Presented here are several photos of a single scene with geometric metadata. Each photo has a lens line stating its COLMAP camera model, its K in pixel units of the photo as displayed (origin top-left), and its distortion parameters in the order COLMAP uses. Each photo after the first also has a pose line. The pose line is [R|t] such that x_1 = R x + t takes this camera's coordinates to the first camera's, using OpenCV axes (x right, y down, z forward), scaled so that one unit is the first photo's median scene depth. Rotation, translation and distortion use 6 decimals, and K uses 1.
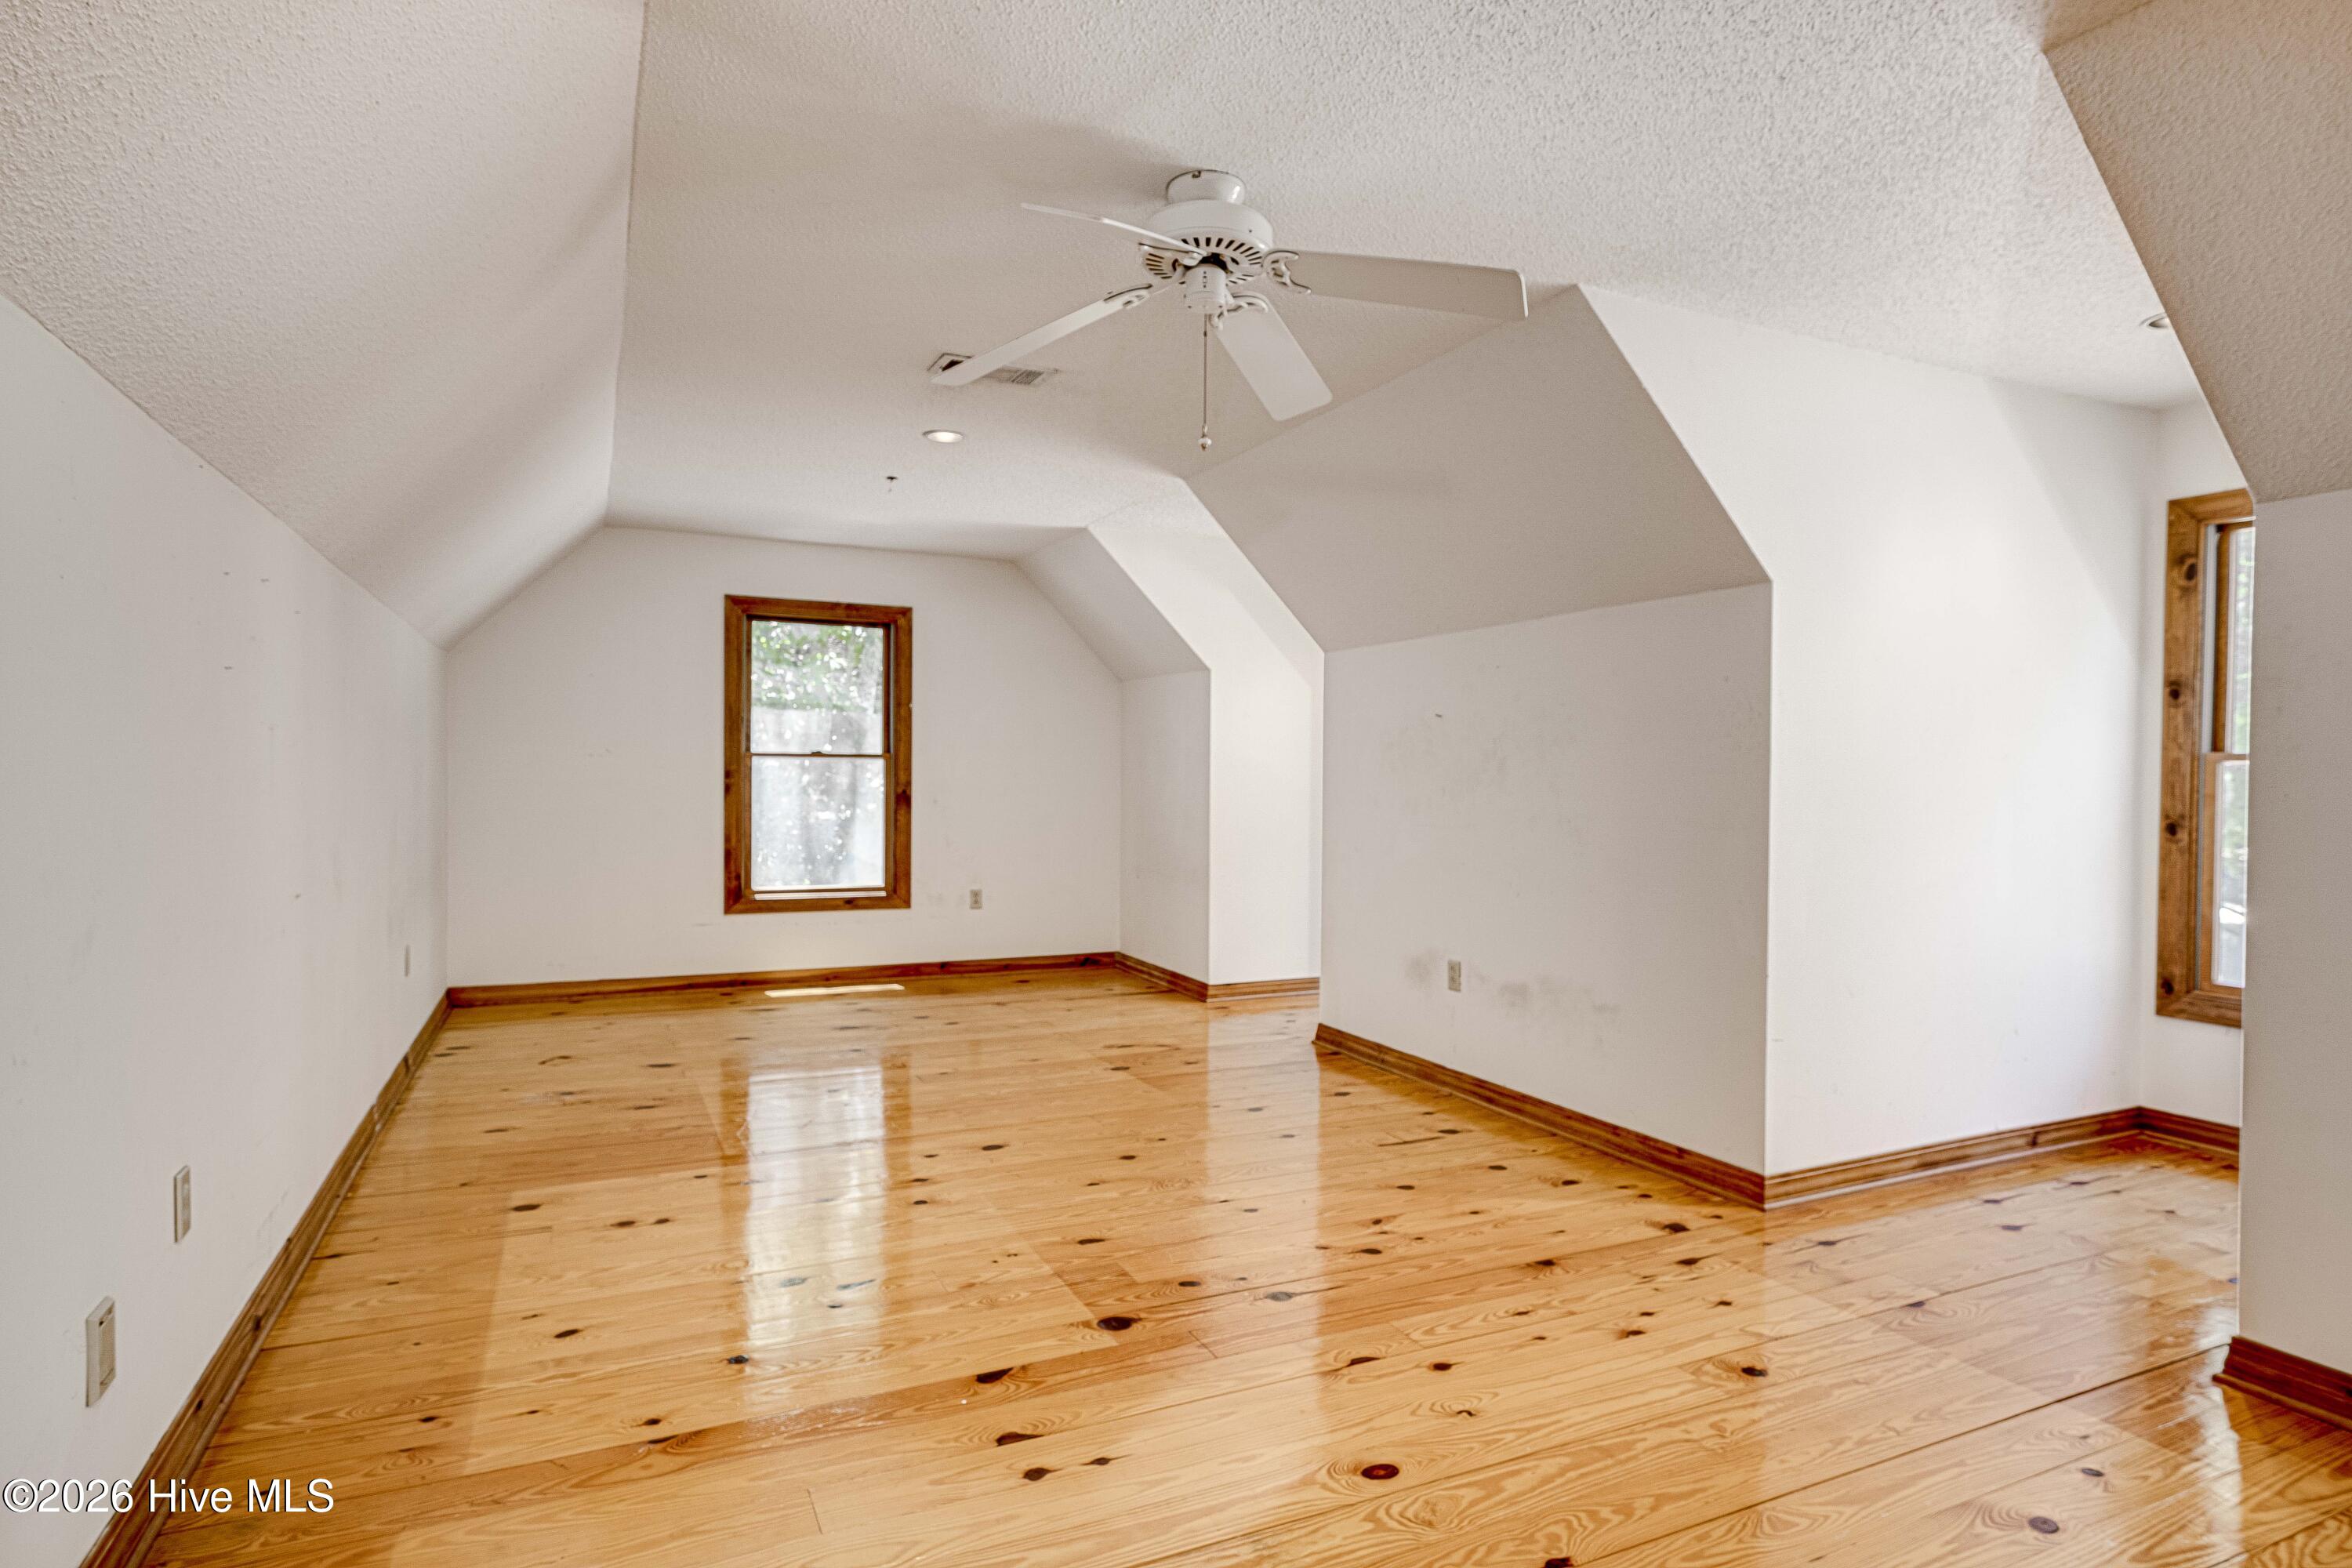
lens RADIAL K [[1235.1, 0, 1183.5], [0, 1235.1, 786.5], [0, 0, 1]] dist [0.004856, 0.001289]
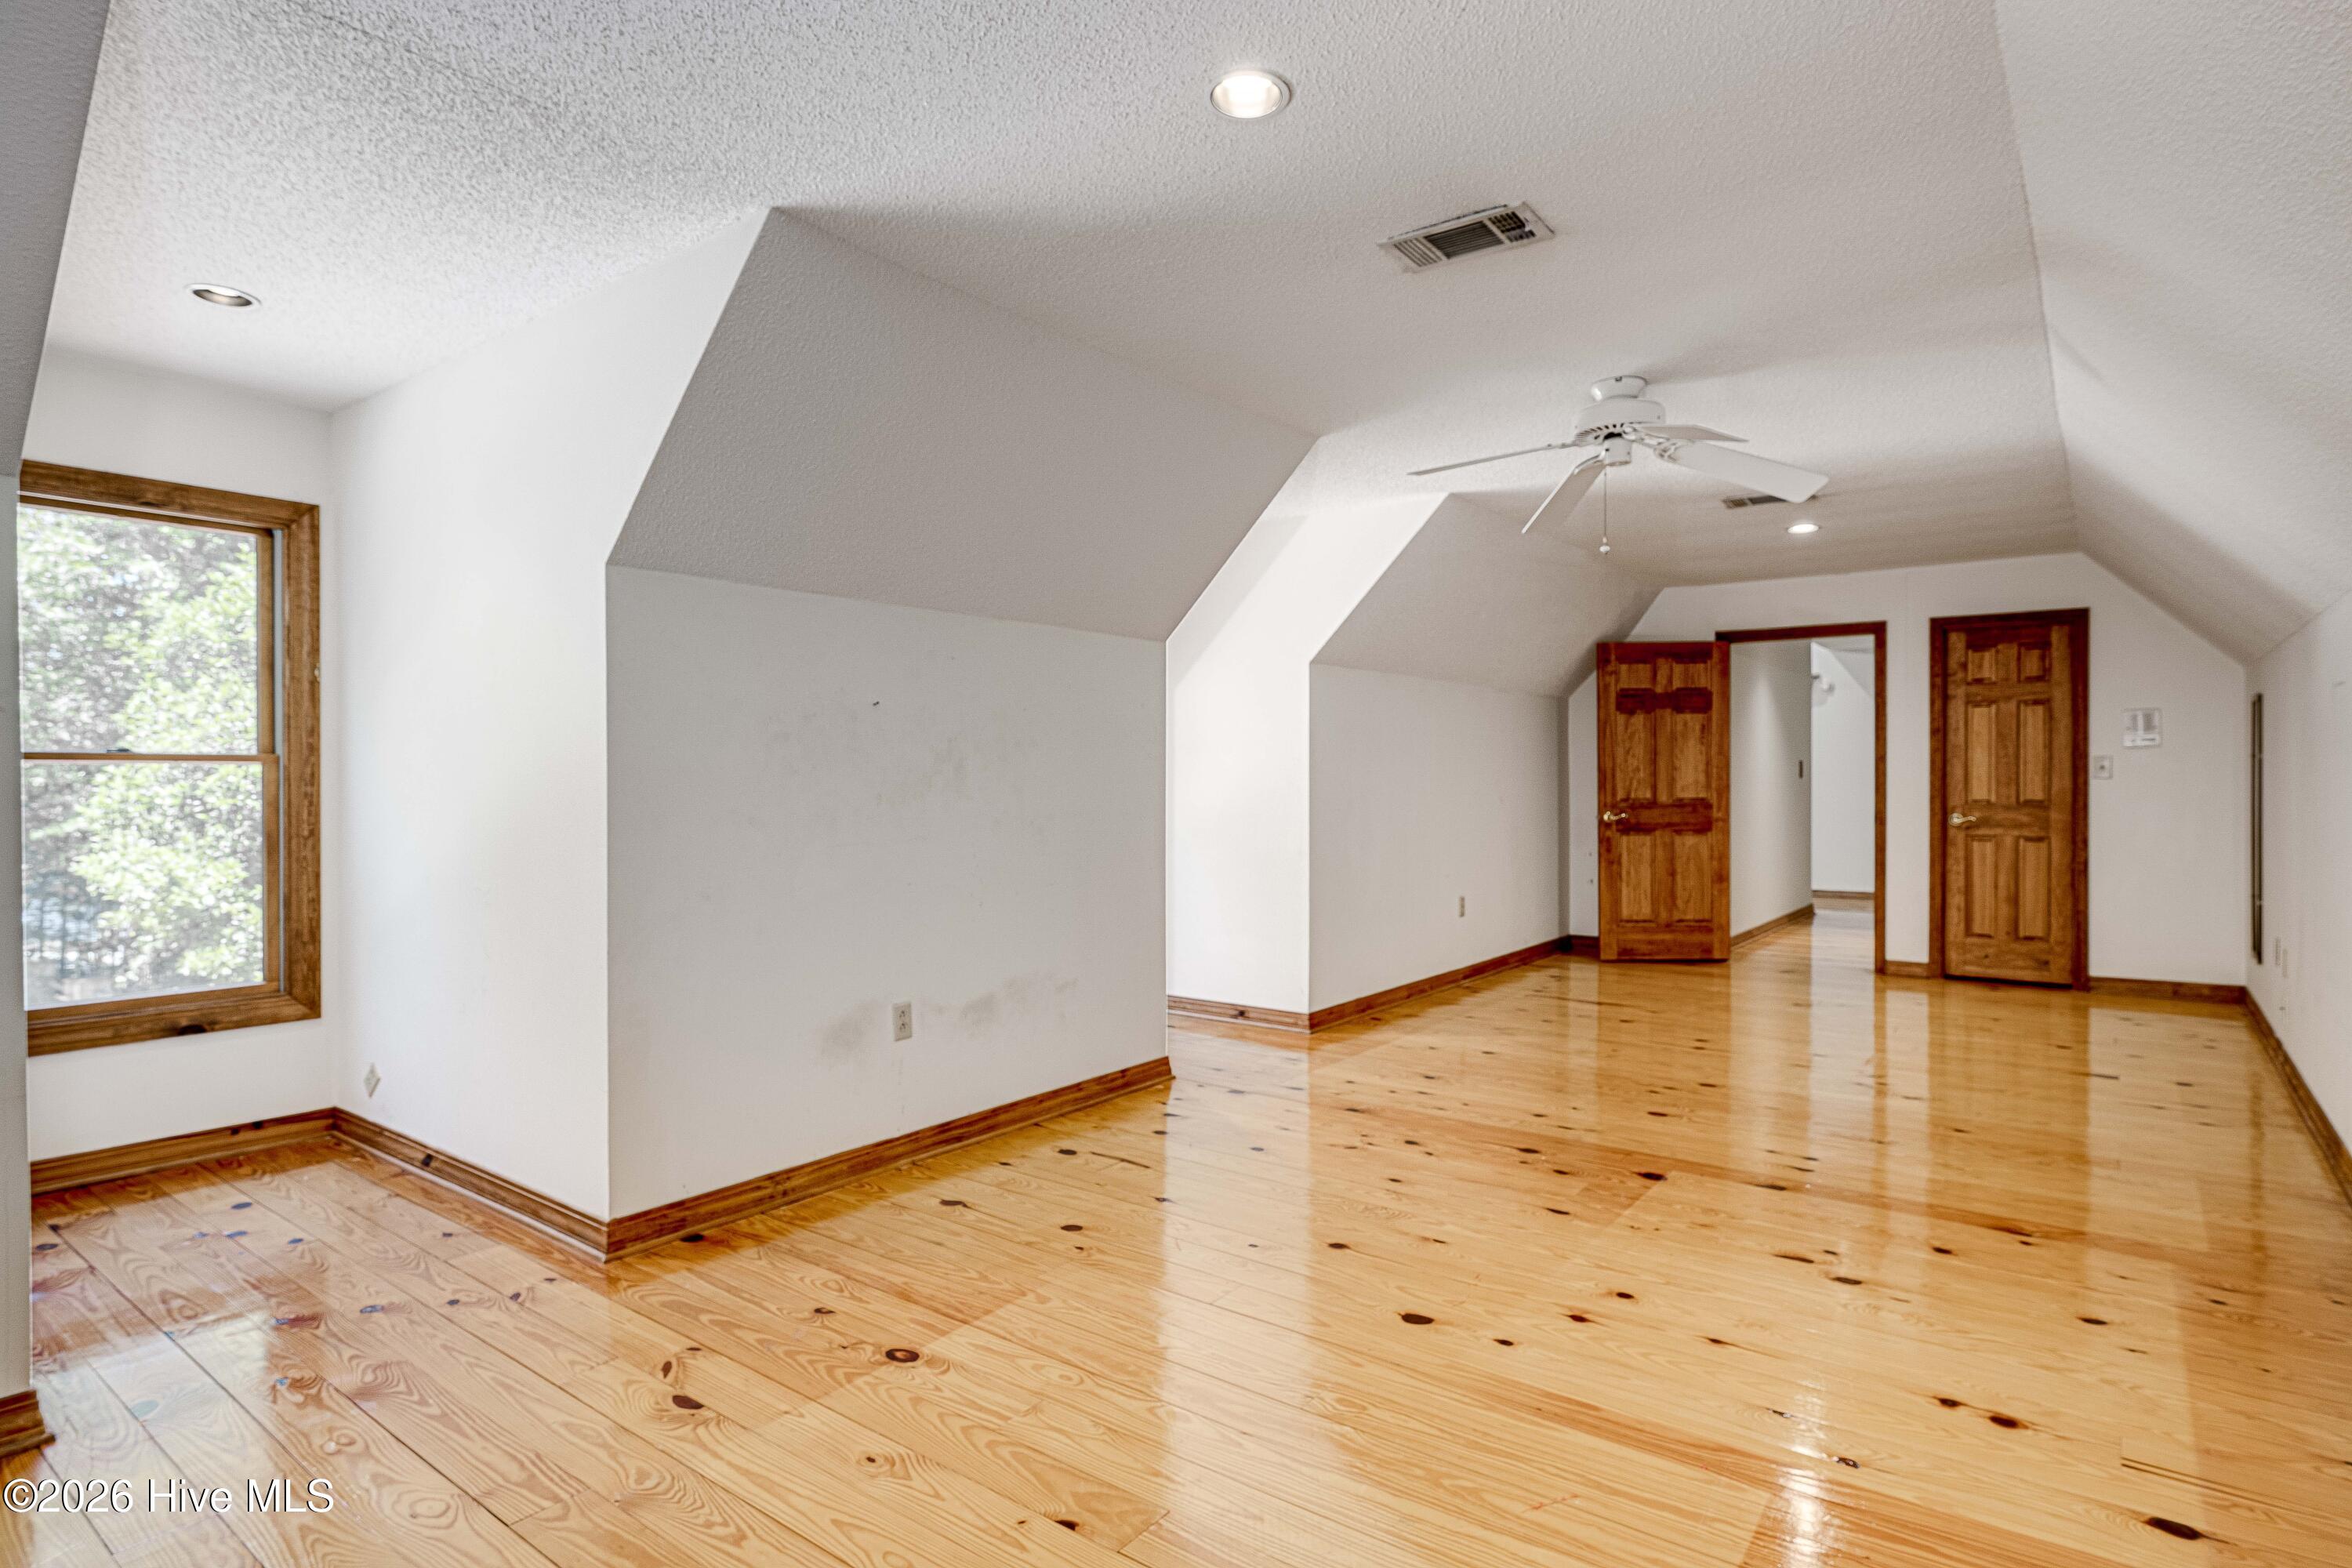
lens RADIAL K [[1235.1, 0, 1186.4], [0, 1235.1, 778.9], [0, 0, 1]] dist [0.004856, 0.001289]
pose [[-0.460739, -0.007884, 0.887501, -0.694276], [0.005050, 0.999921, 0.011504, -0.020009], [-0.887521, 0.009783, -0.460663, 1.399908]]
